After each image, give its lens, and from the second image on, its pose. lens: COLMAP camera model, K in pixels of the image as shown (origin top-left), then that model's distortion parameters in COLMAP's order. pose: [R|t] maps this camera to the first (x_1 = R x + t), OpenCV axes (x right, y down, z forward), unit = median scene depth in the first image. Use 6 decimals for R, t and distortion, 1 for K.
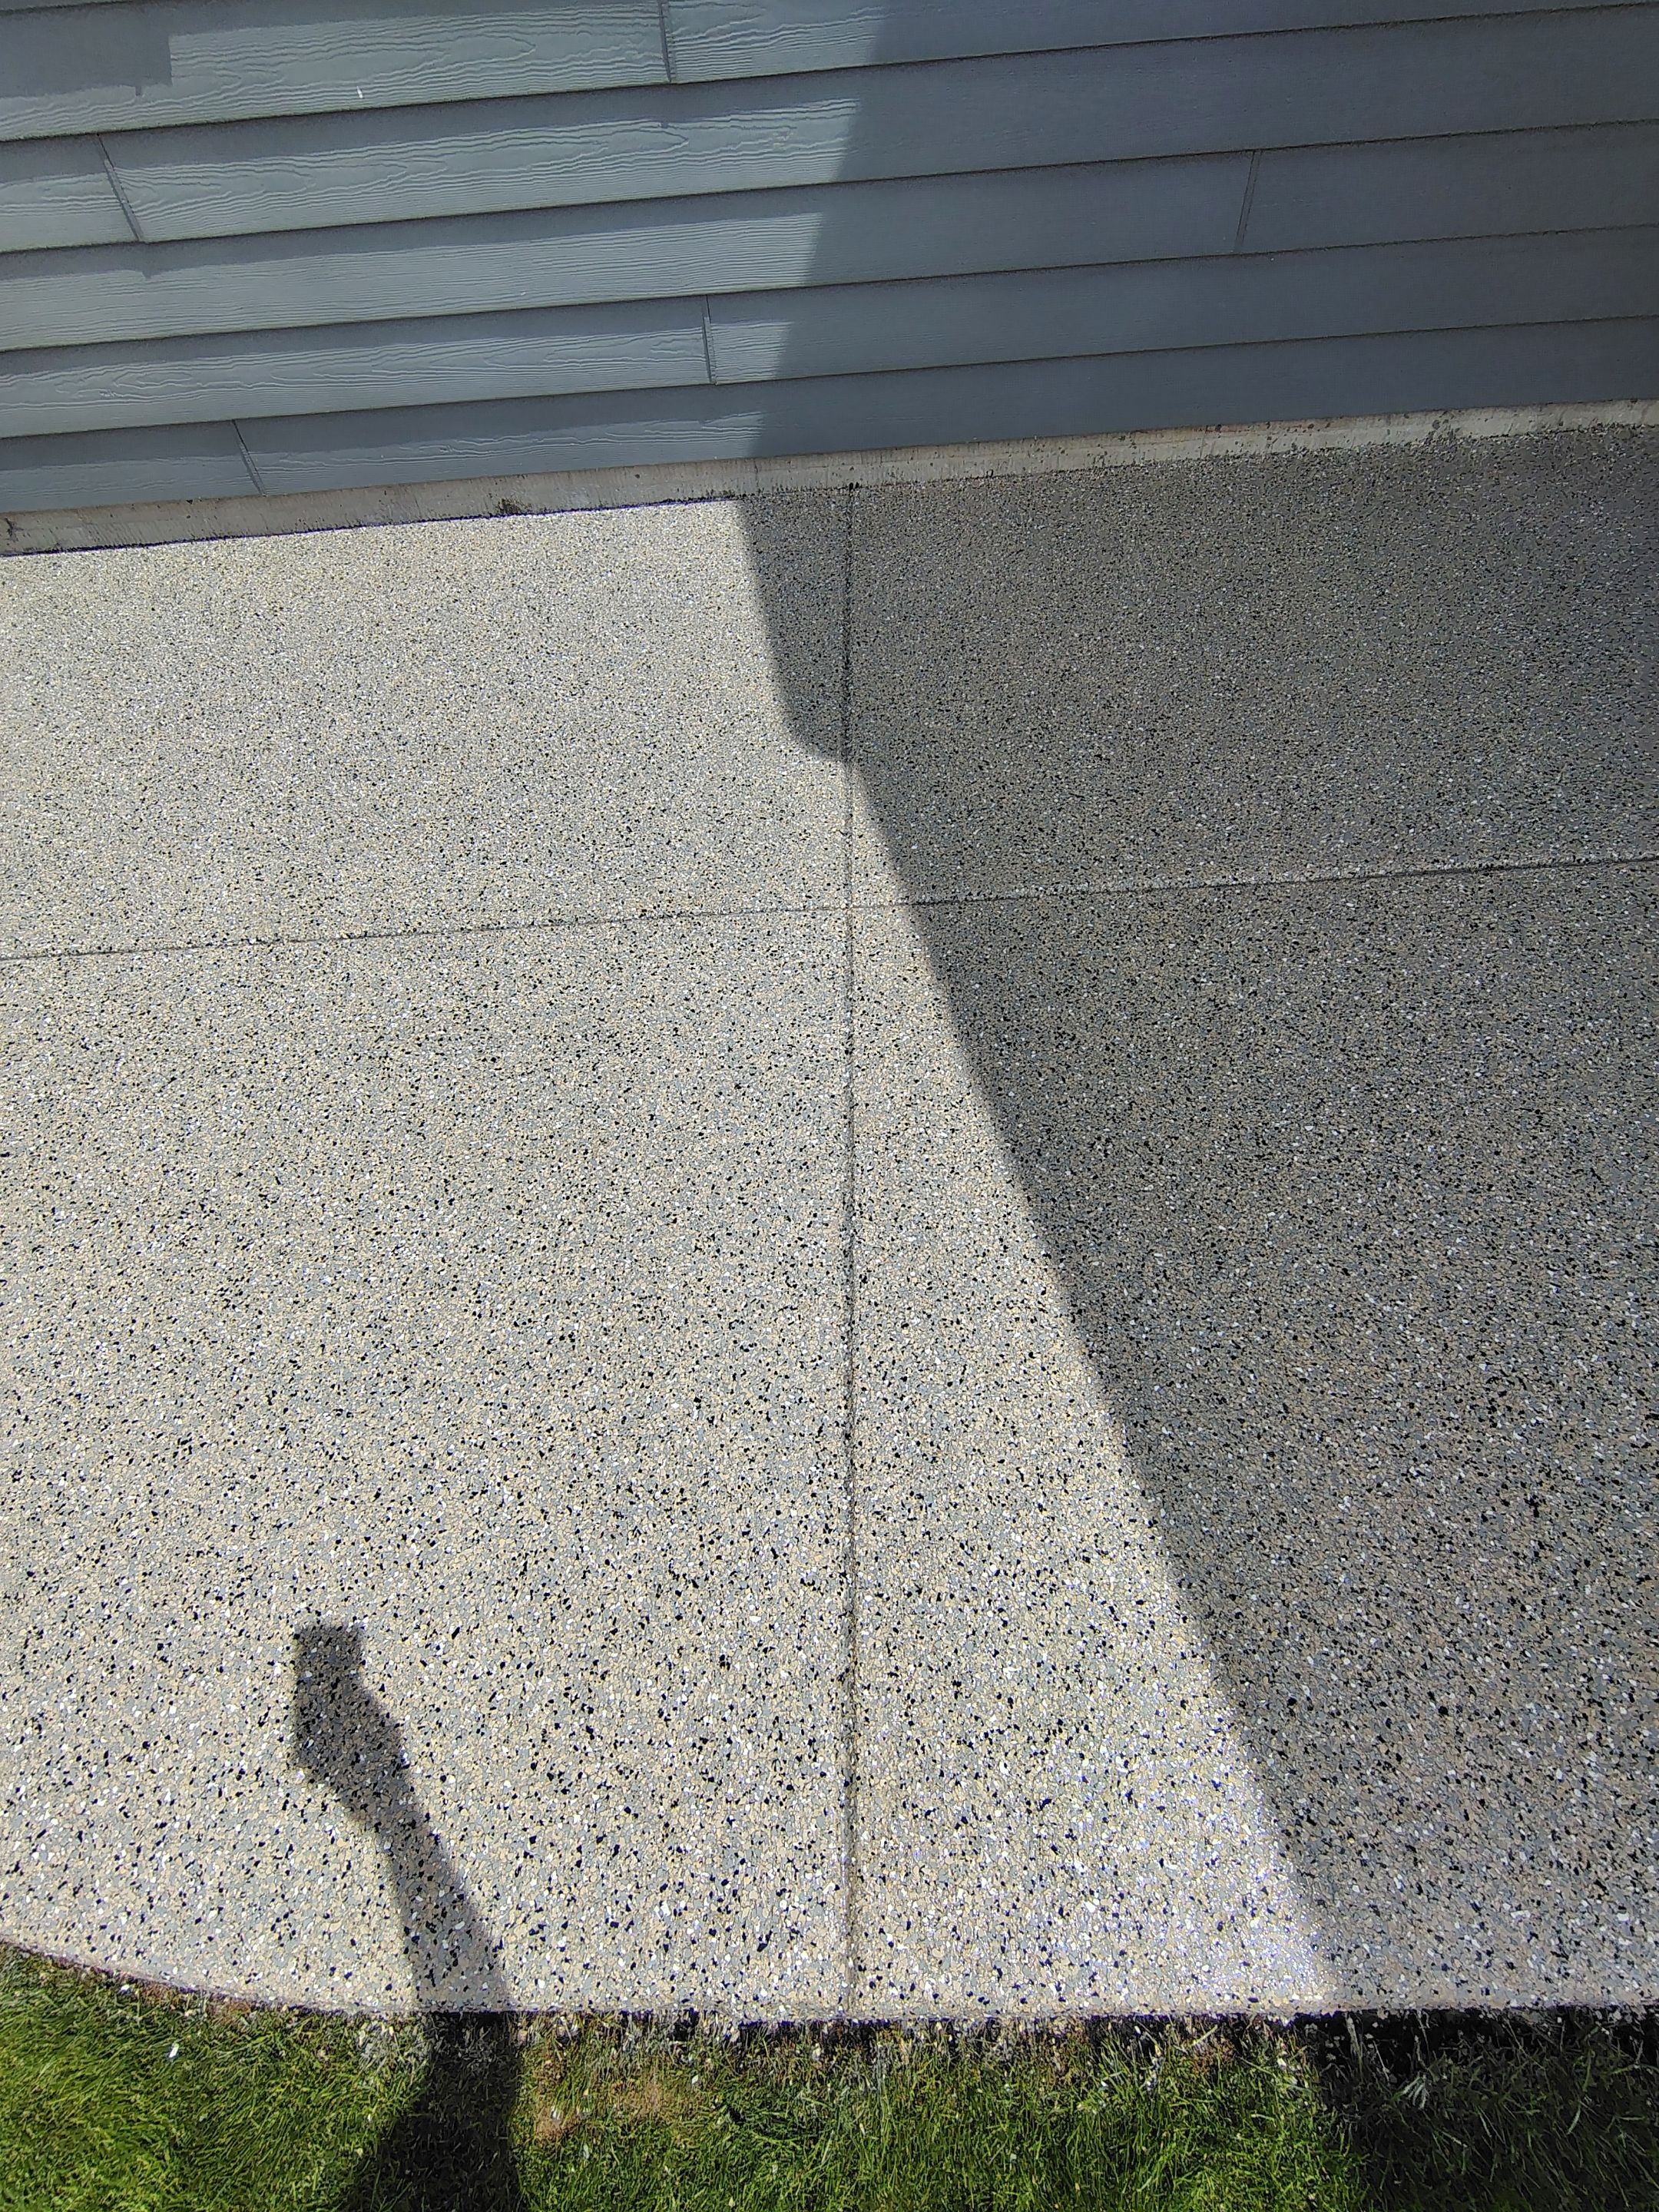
lens RADIAL K [[1056.9, 0, 806.6], [0, 1056.9, 1109.9], [0, 0, 1]] dist [-0.011237, 0.005862]
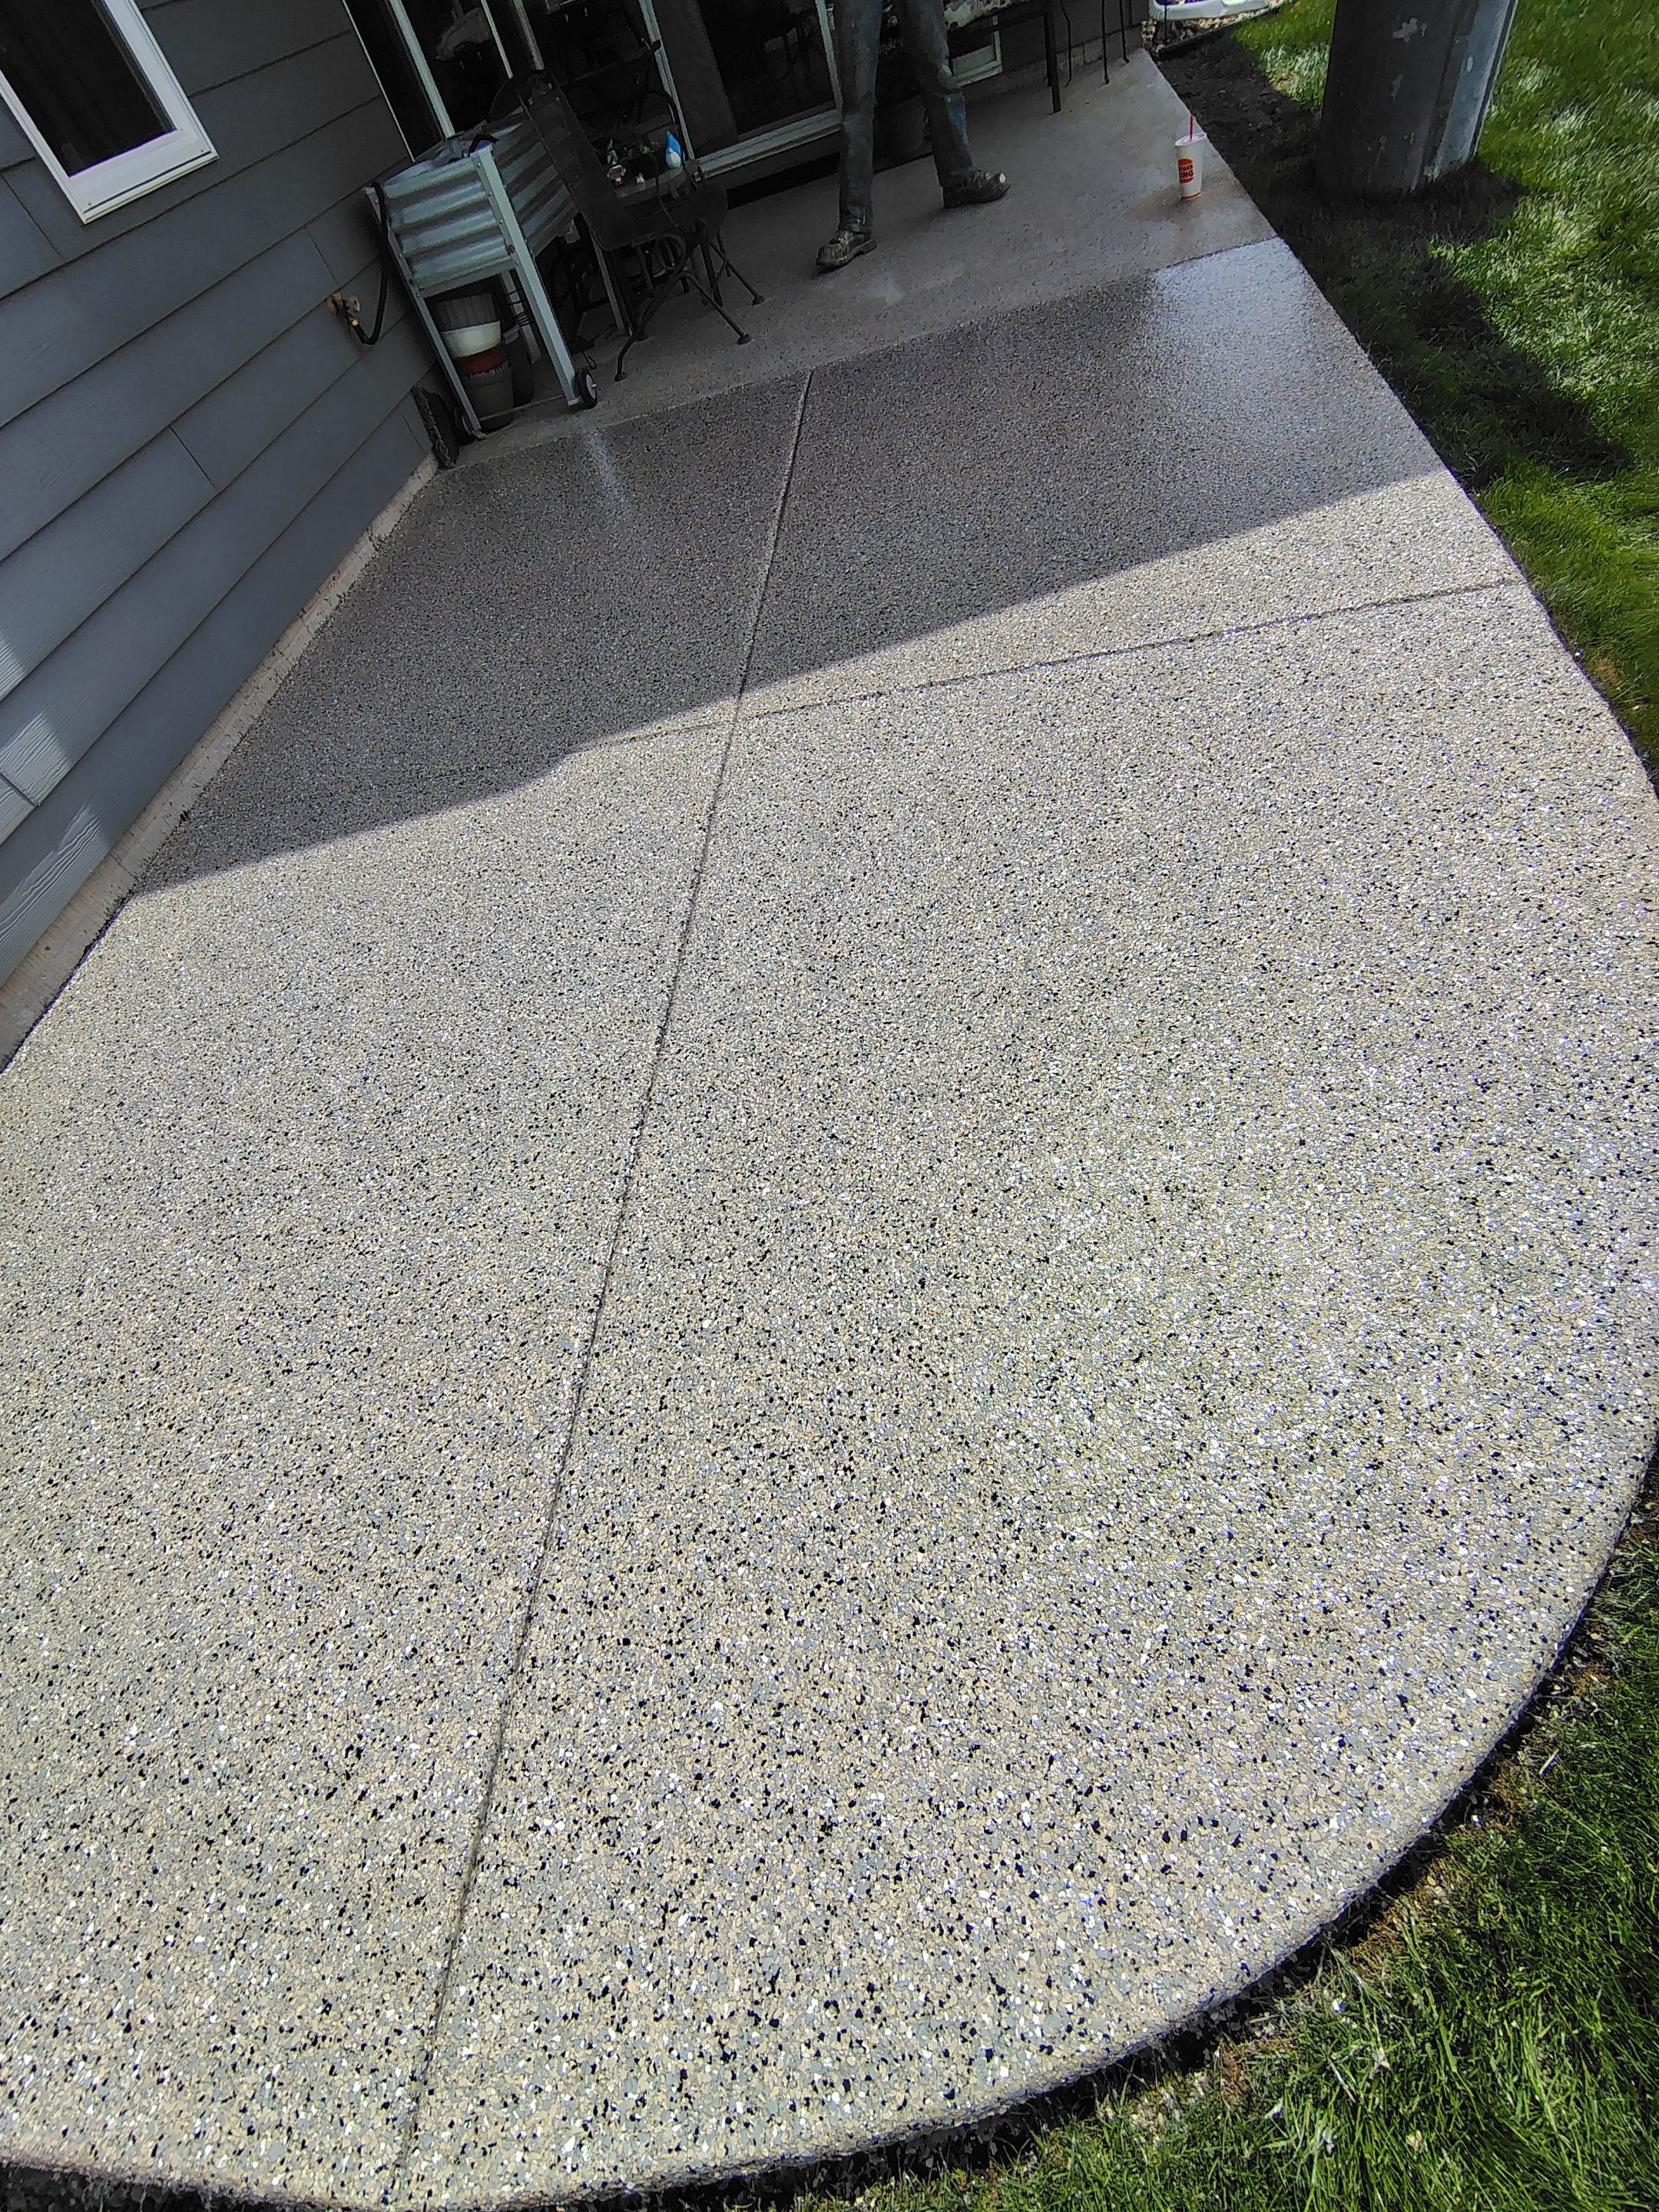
lens RADIAL K [[1056.9, 0, 837.7], [0, 1056.9, 1109.7], [0, 0, 1]] dist [-0.011237, 0.005862]
pose [[0.096077, -0.740916, 0.664690, -1.024702], [0.936431, 0.293665, 0.191986, -0.173159], [-0.337442, 0.603991, 0.722031, 0.335729]]
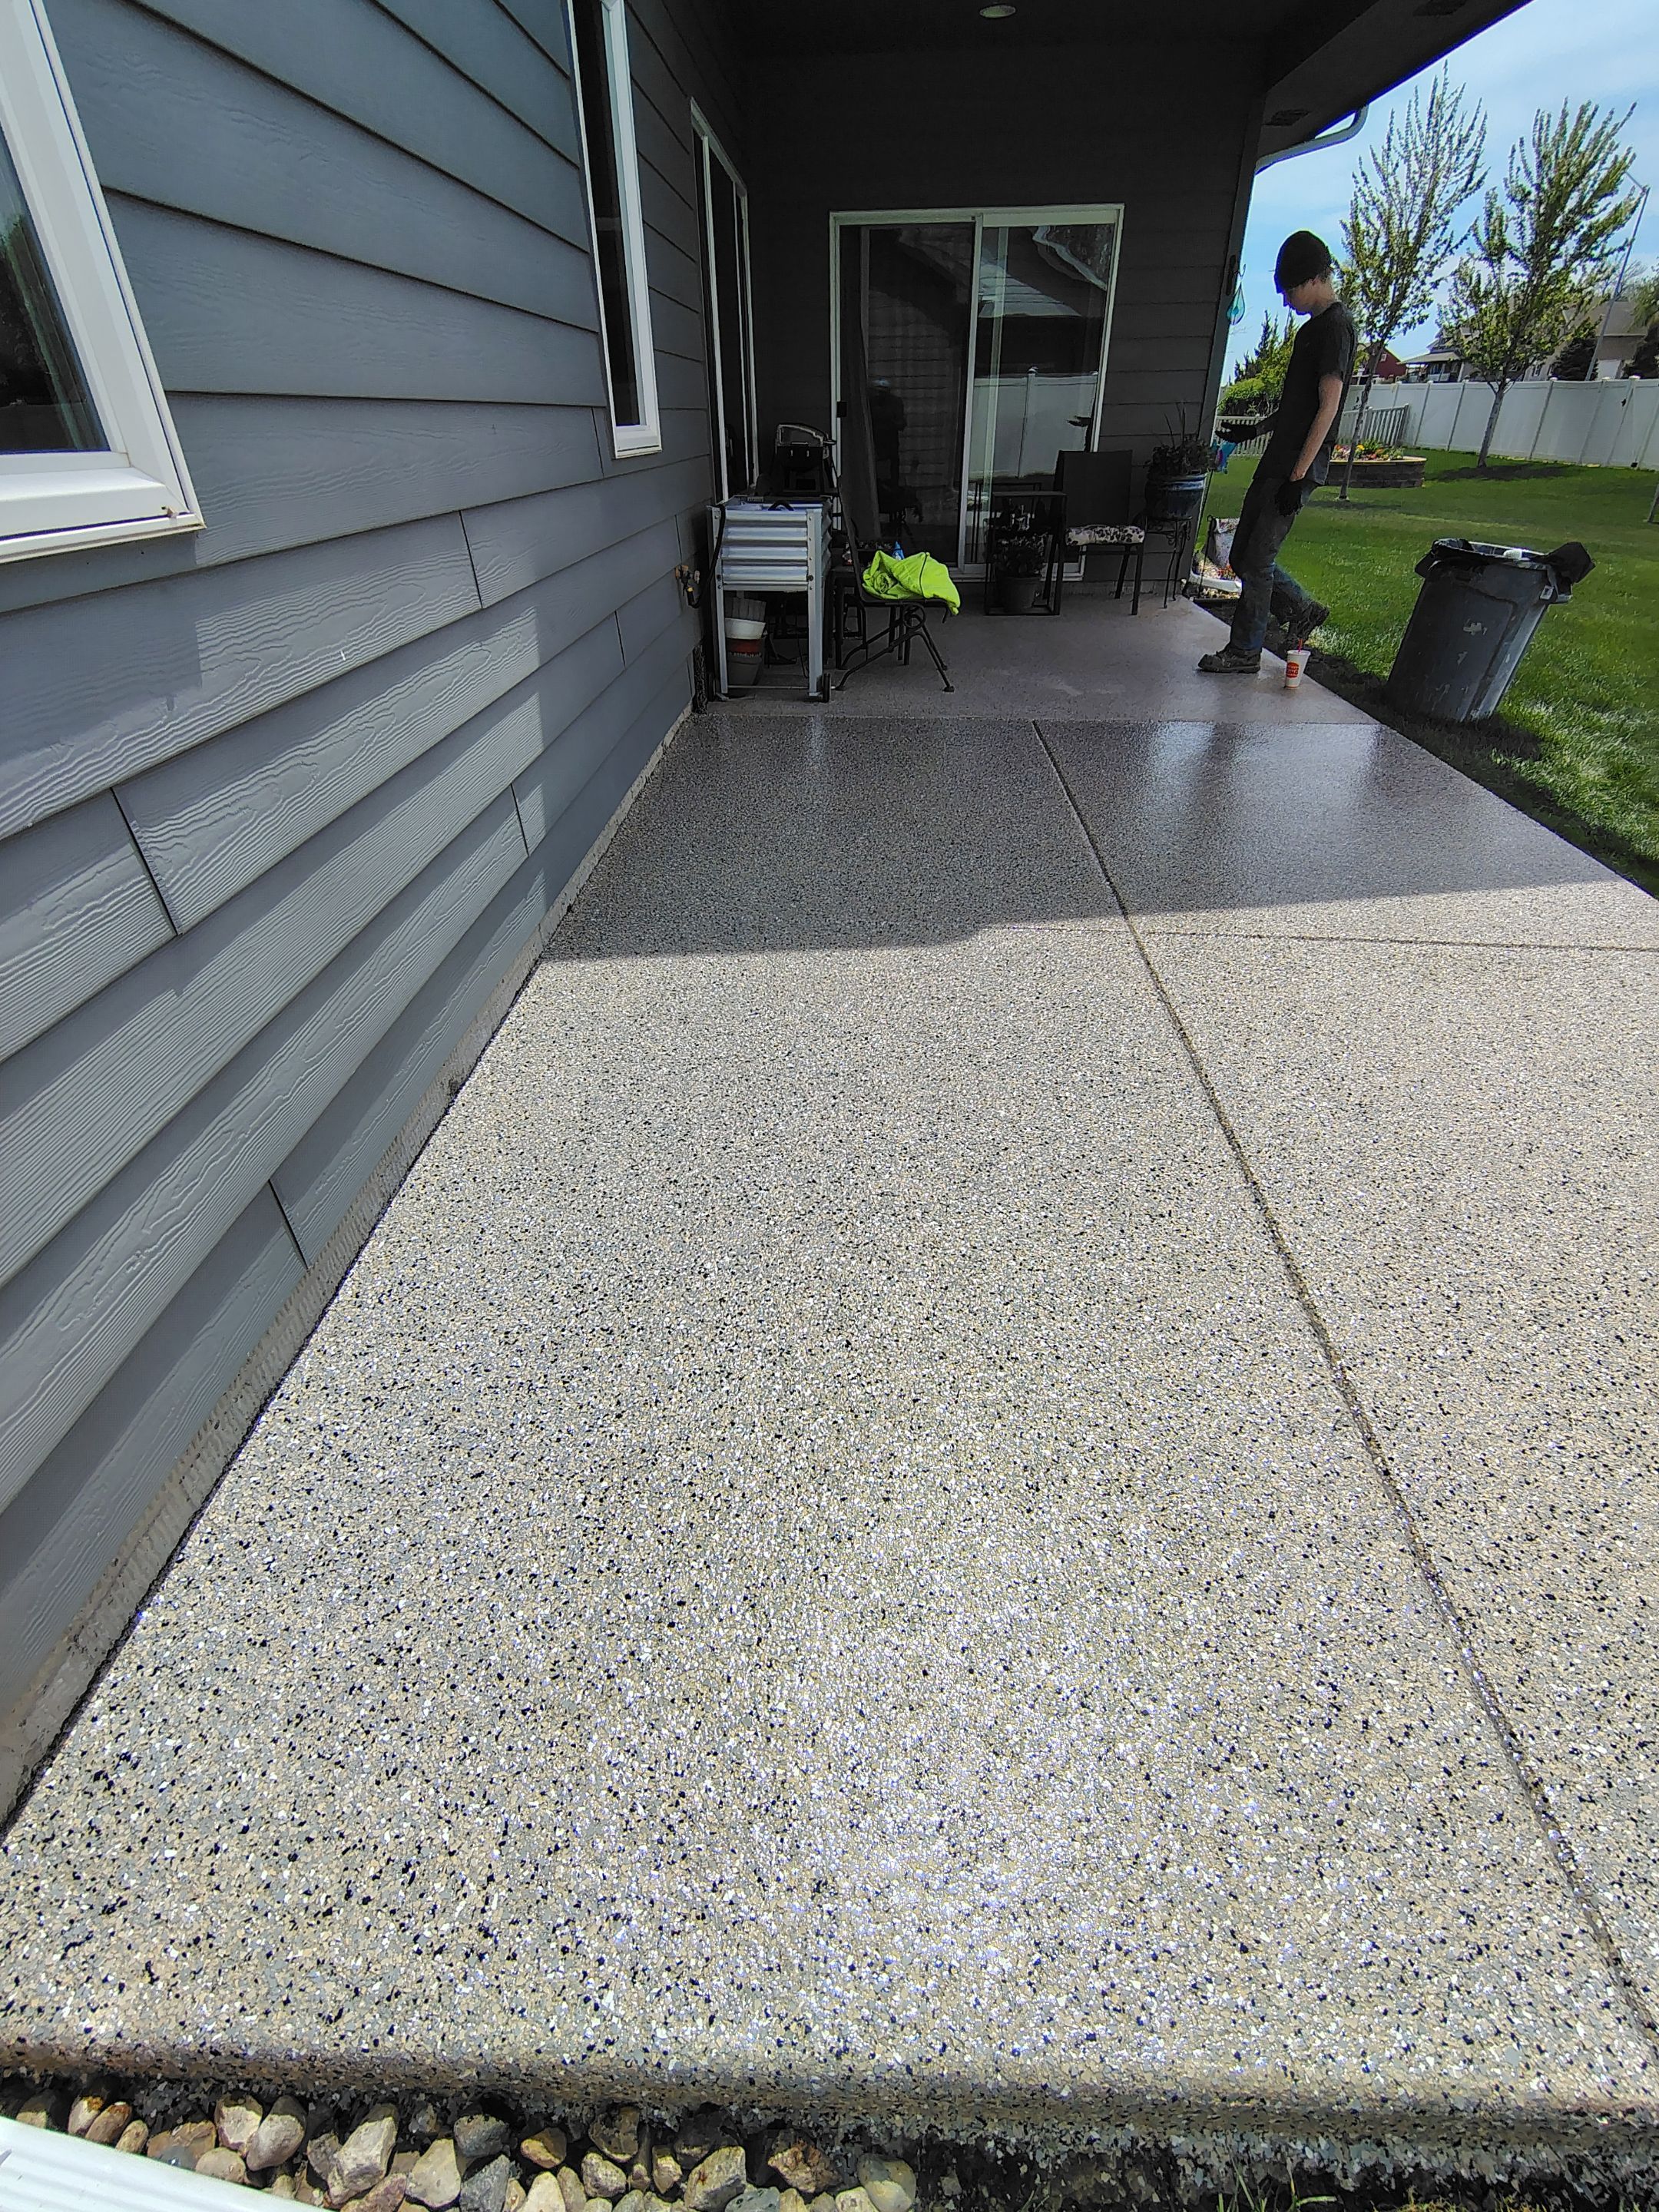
lens RADIAL K [[1056.9, 0, 822.6], [0, 1056.9, 1104.3], [0, 0, 1]] dist [-0.011237, 0.005862]
pose [[0.049587, -0.493805, 0.868157, -1.281932], [0.824256, 0.511117, 0.243642, -0.734239], [-0.564042, 0.703503, 0.432367, 0.736673]]
